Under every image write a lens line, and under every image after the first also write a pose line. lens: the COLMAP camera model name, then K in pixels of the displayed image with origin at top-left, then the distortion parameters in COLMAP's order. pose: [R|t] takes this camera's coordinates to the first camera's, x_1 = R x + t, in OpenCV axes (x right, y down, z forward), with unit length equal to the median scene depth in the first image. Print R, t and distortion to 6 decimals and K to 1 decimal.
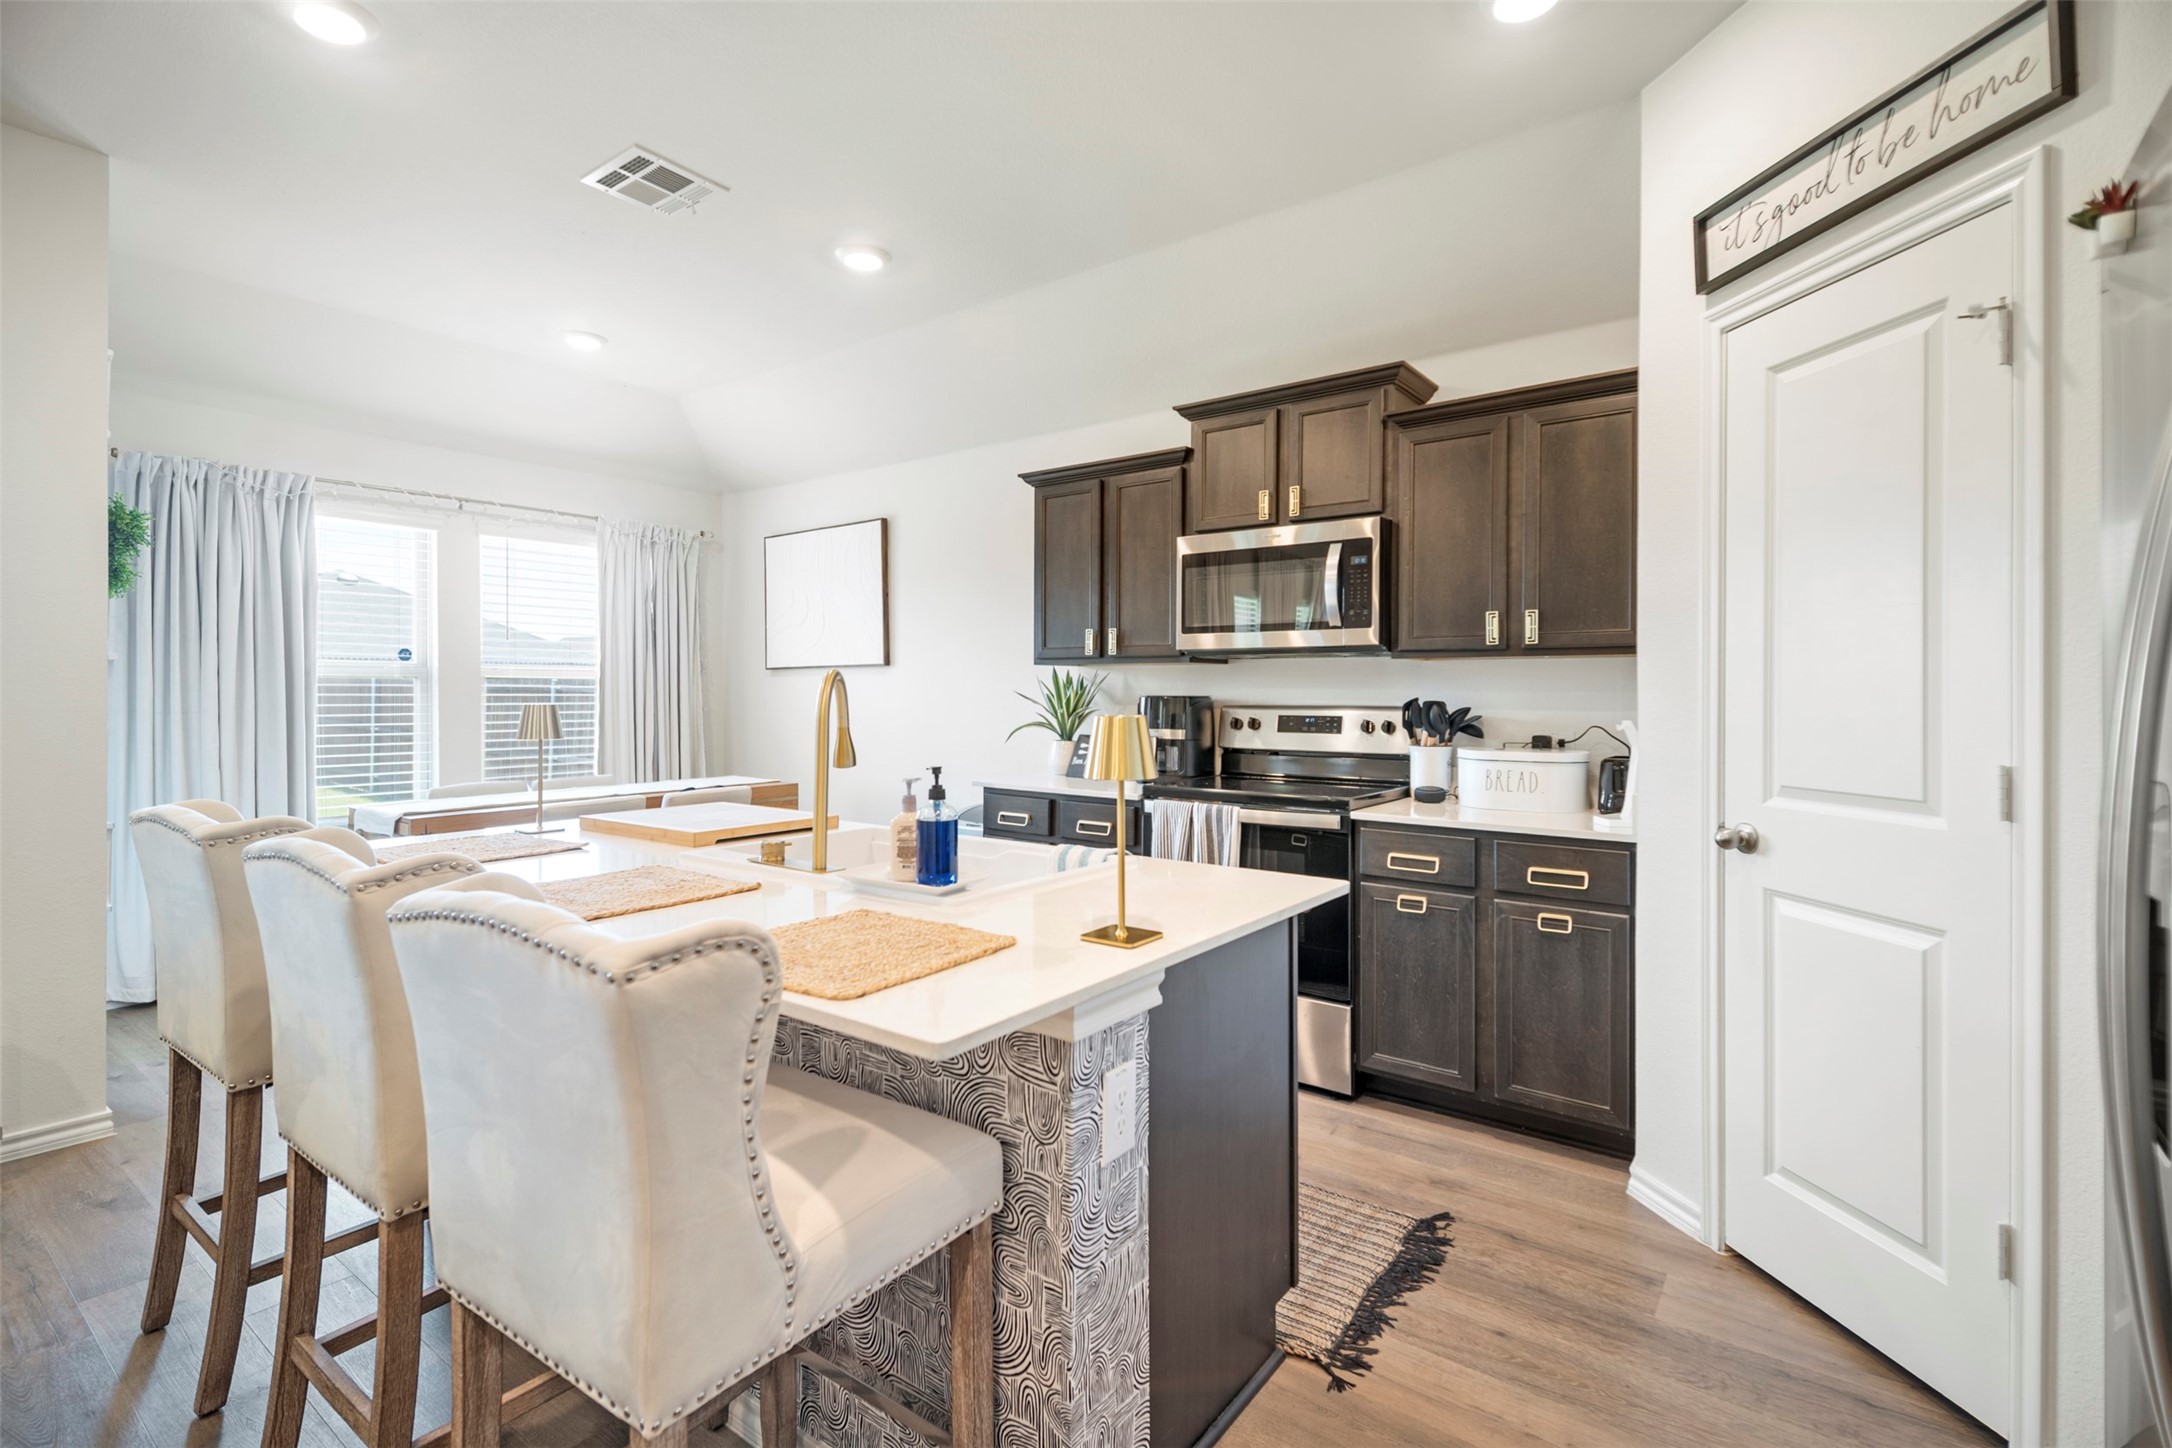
lens RADIAL K [[1016.6, 0, 1066.5], [0, 1016.6, 673.5], [0, 0, 1]] dist [-0.004872, -0.000957]
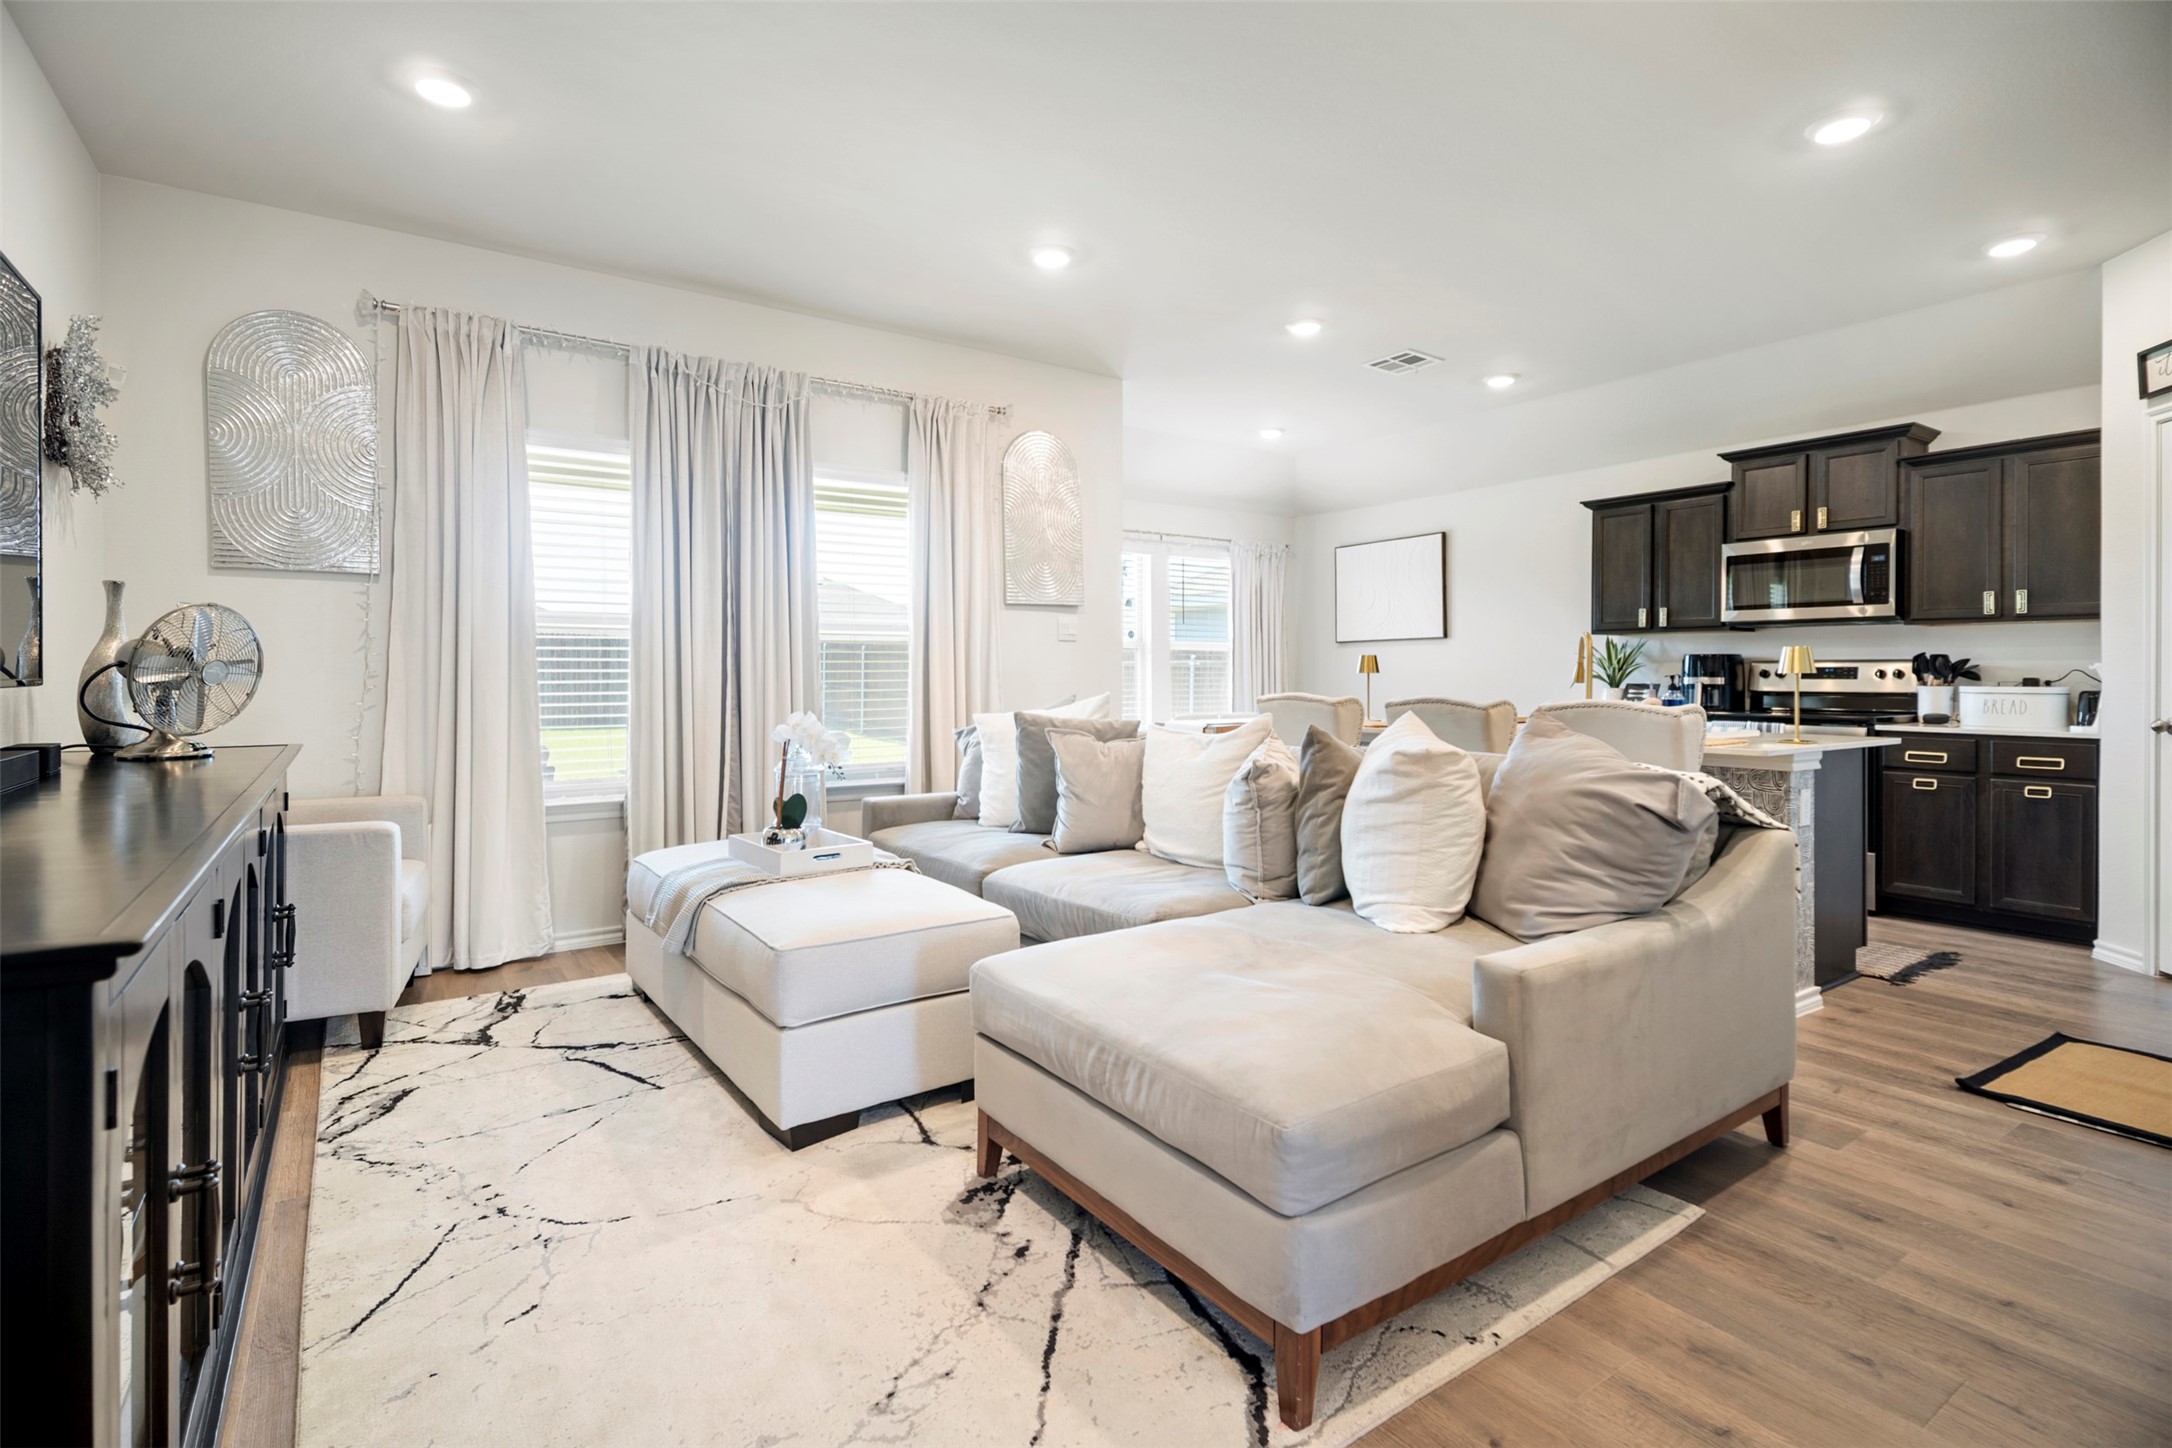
lens RADIAL K [[1011.6, 0, 1047.8], [0, 1011.6, 665.6], [0, 0, 1]] dist [-0.021734, -0.000021]
pose [[0.936878, -0.002423, -0.349649, -0.330374], [0.005575, 0.999952, 0.008007, 0.025150], [0.349613, -0.009451, 0.936847, -0.763382]]
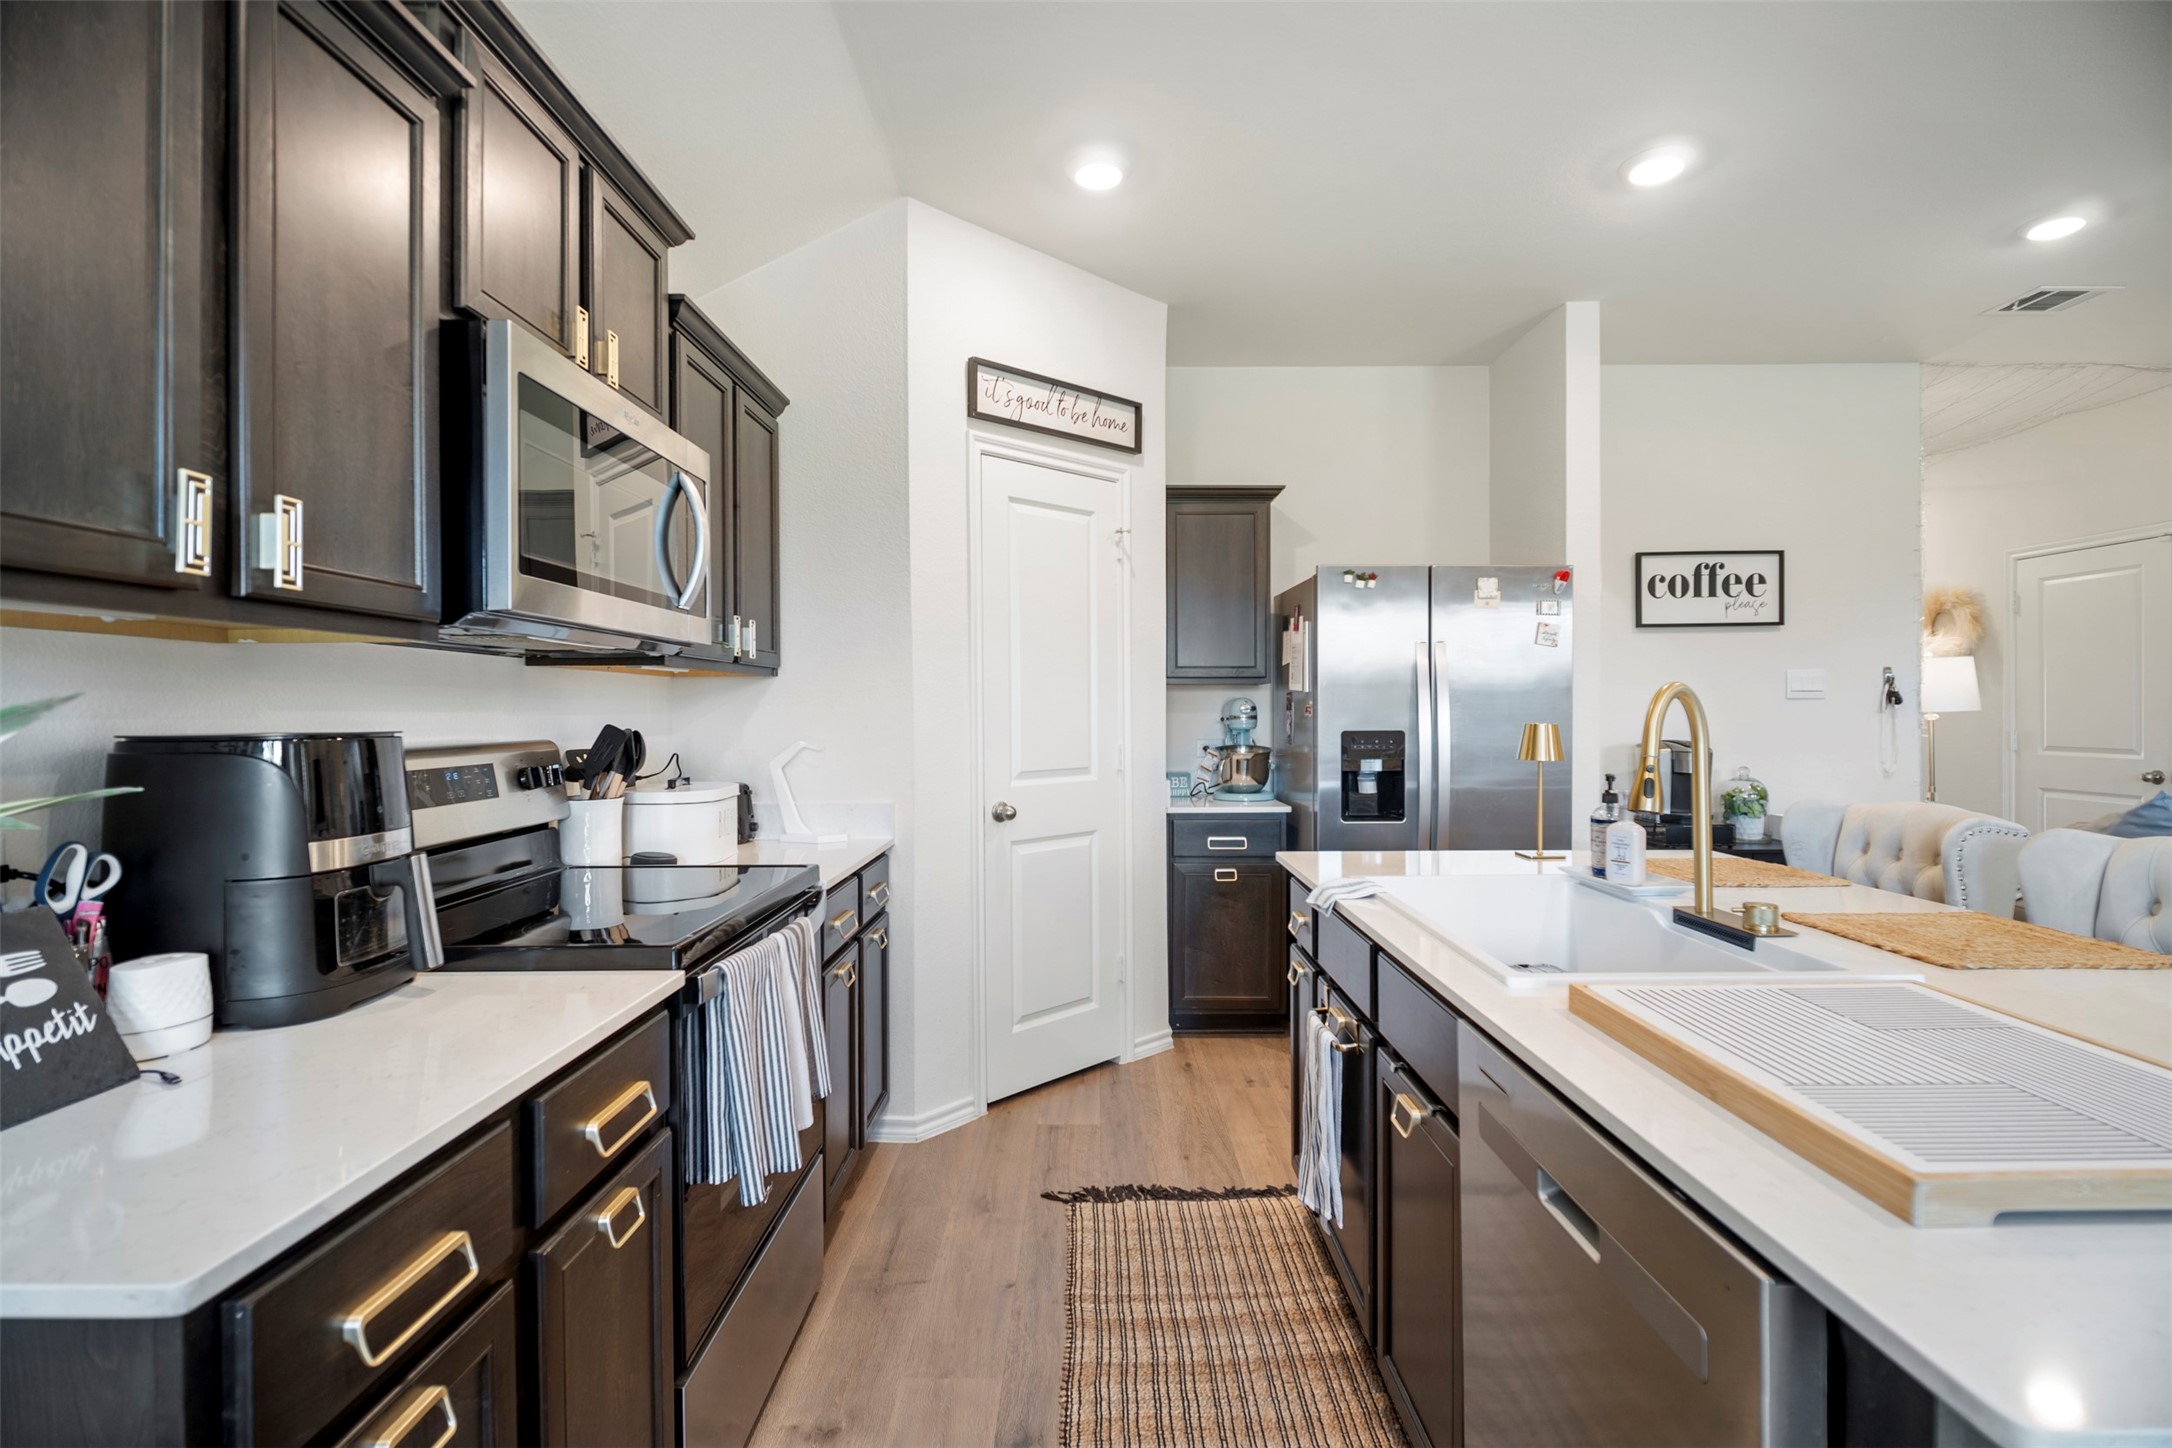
lens RADIAL K [[1026.9, 0, 1082.6], [0, 1026.9, 700.3], [0, 0, 1]] dist [-0.001628, -0.000530]
pose [[-0.608755, 0.010346, 0.793291, -0.383408], [-0.003710, 0.999867, -0.015887, 0.018198], [-0.793349, -0.012614, -0.608636, 1.205243]]
